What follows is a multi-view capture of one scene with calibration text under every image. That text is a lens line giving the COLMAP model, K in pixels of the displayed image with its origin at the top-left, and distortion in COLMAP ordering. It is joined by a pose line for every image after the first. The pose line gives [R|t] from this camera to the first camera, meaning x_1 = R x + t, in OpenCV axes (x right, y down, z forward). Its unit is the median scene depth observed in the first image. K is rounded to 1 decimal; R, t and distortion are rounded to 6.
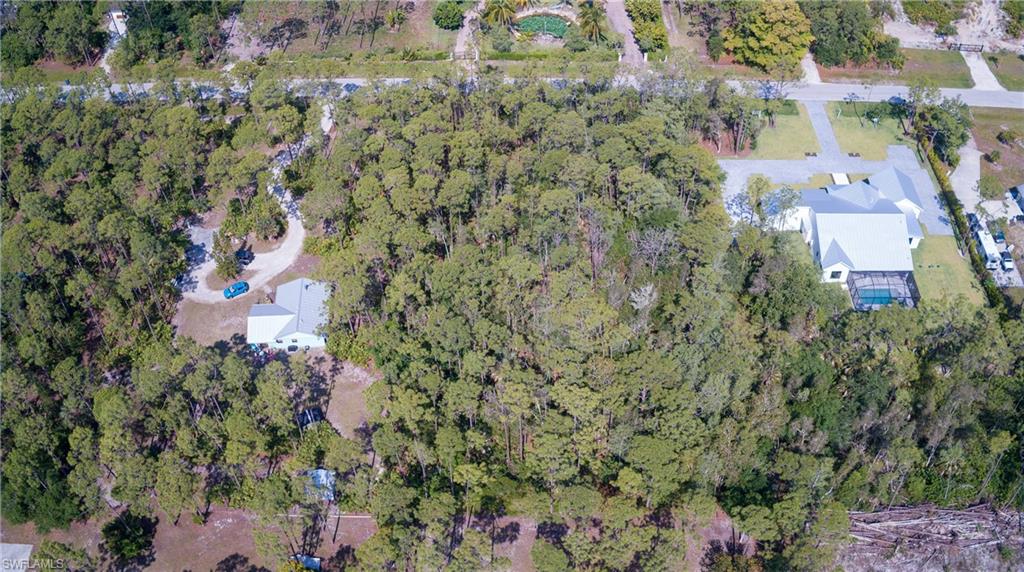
lens RADIAL K [[1000.5, 0, 516.6], [0, 1000.5, 289.3], [0, 0, 1]] dist [-0.215696, 0.031163]
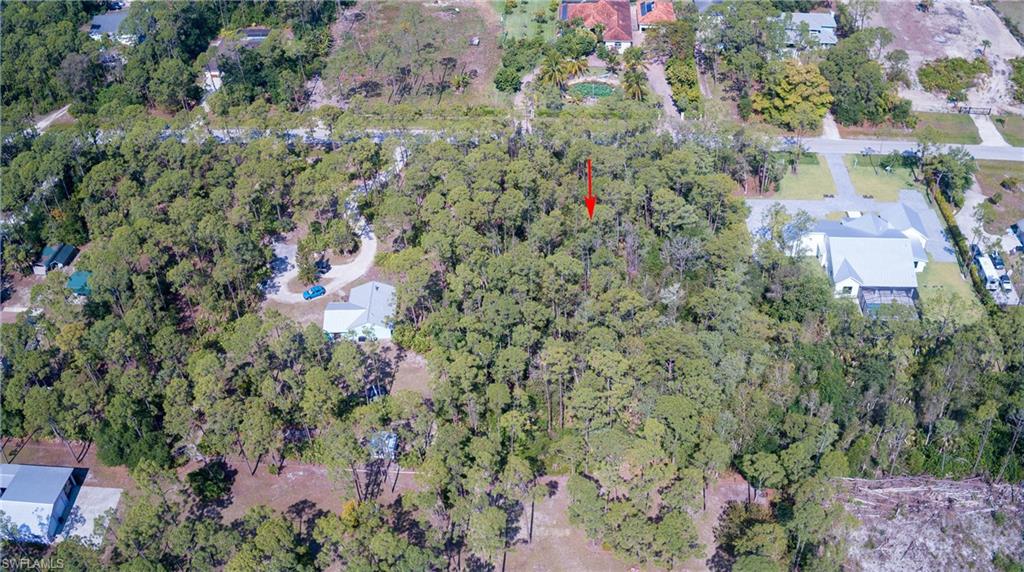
lens RADIAL K [[1000.5, 0, 516.6], [0, 1000.5, 289.3], [0, 0, 1]] dist [-0.215696, 0.031163]
pose [[0.998248, 0.020409, -0.055544, 0.011835], [-0.027333, 0.991537, -0.126913, 0.136798], [0.052484, 0.128209, 0.990357, -0.123768]]
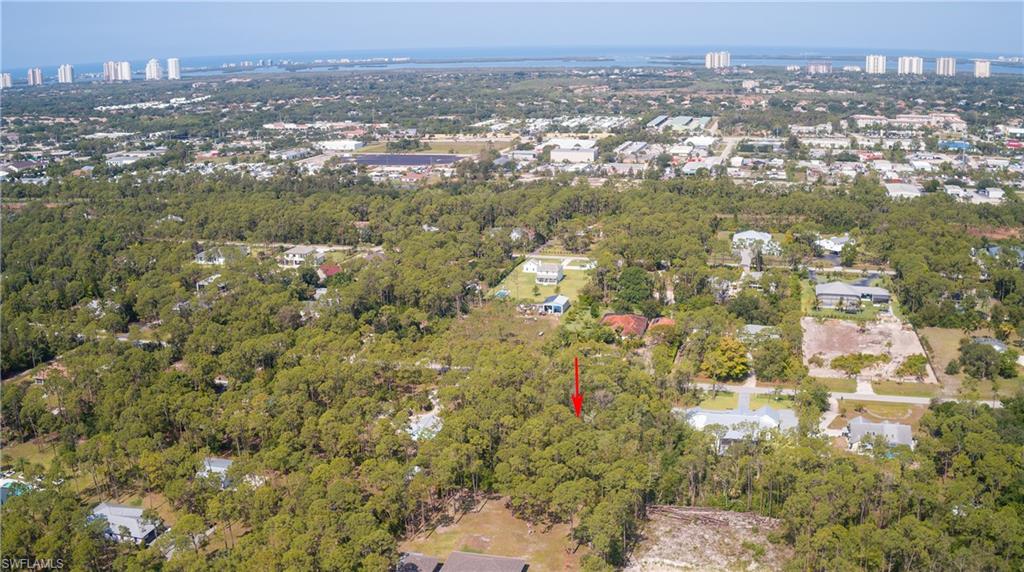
lens RADIAL K [[1000.5, 0, 516.6], [0, 1000.5, 289.3], [0, 0, 1]] dist [-0.215696, 0.031163]
pose [[0.965519, 0.049508, -0.255581, 0.431031], [-0.181325, 0.832337, -0.523771, 0.775367], [0.186799, 0.552054, 0.812615, -0.705950]]
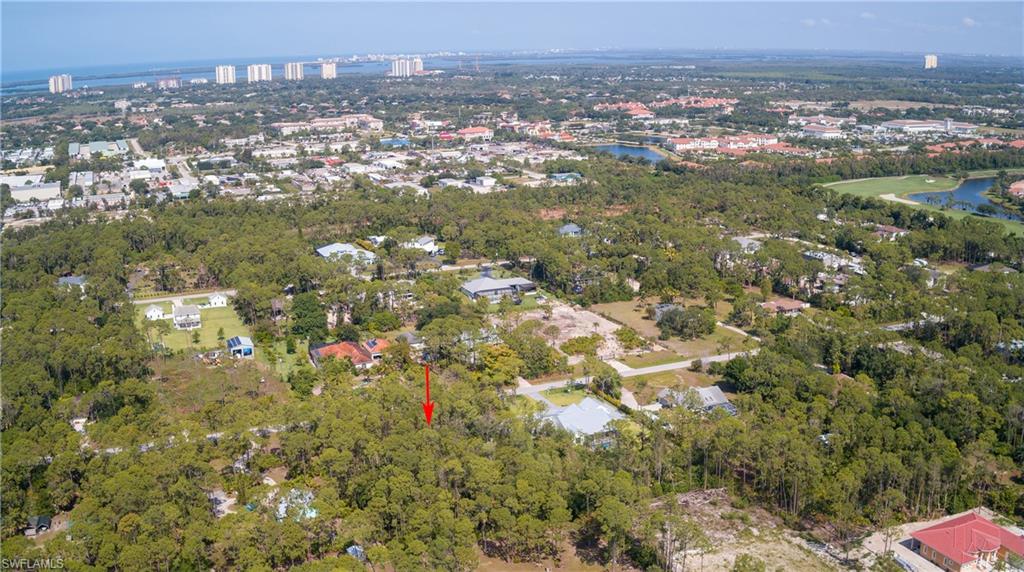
lens RADIAL K [[1000.5, 0, 516.6], [0, 1000.5, 289.3], [0, 0, 1]] dist [-0.215696, 0.031163]
pose [[0.915218, -0.107847, 0.388259, -0.473701], [0.305048, 0.814987, -0.492689, 0.638775], [-0.263291, 0.569355, 0.778789, -0.581514]]
